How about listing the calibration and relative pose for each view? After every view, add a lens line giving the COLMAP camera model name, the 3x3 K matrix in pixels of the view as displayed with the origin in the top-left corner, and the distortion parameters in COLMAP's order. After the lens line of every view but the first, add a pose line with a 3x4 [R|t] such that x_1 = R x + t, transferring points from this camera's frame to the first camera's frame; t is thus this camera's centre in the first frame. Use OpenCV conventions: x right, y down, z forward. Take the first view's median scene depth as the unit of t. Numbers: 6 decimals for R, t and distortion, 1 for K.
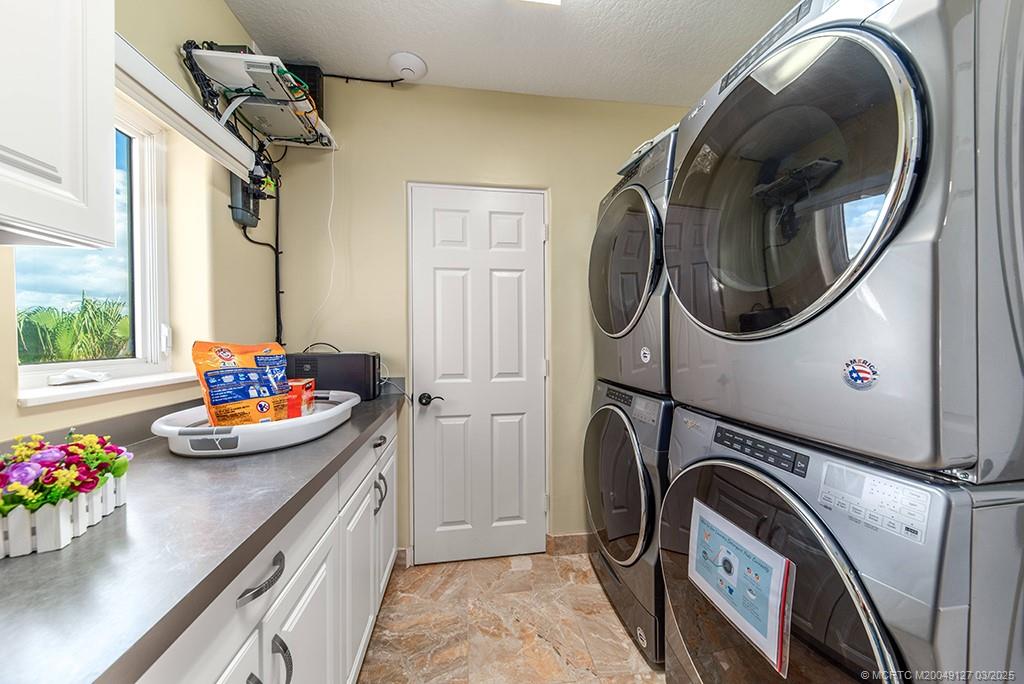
lens RADIAL K [[359.2, 0, 512.0], [0, 359.2, 342.0], [0, 0, 1]] dist [0.017382, -0.007025]
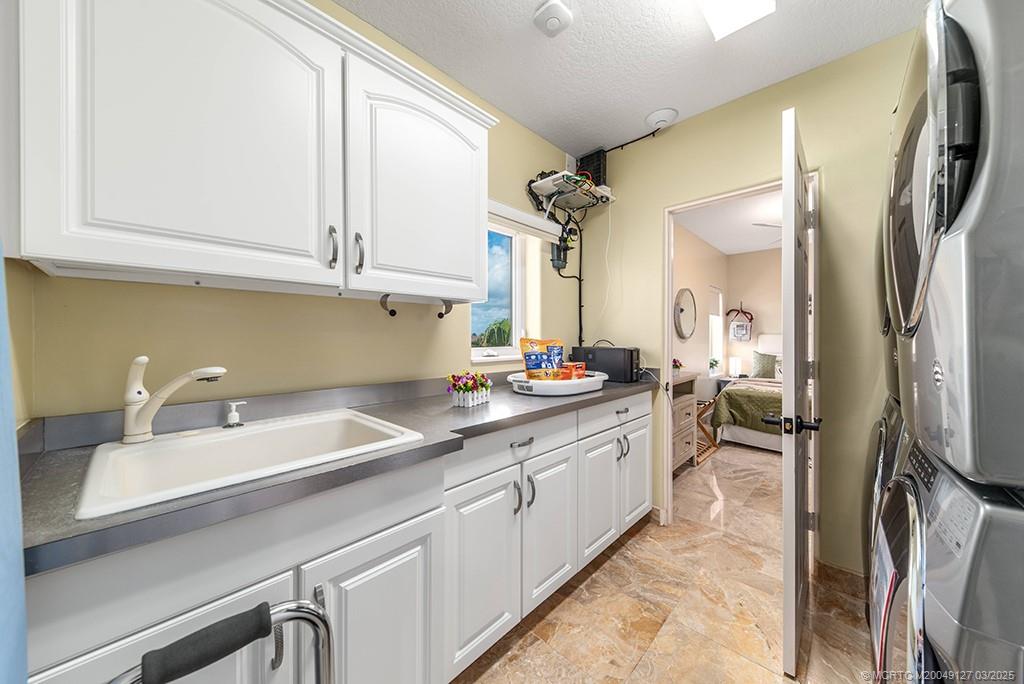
lens RADIAL K [[355.9, 0, 512.0], [0, 355.9, 342.0], [0, 0, 1]] dist [-0.000131, 0.000004]
pose [[0.614989, 0.015190, -0.788389, 0.475494], [-0.013066, 0.999873, 0.009073, 0.002712], [0.788427, 0.004722, 0.615110, -0.194917]]
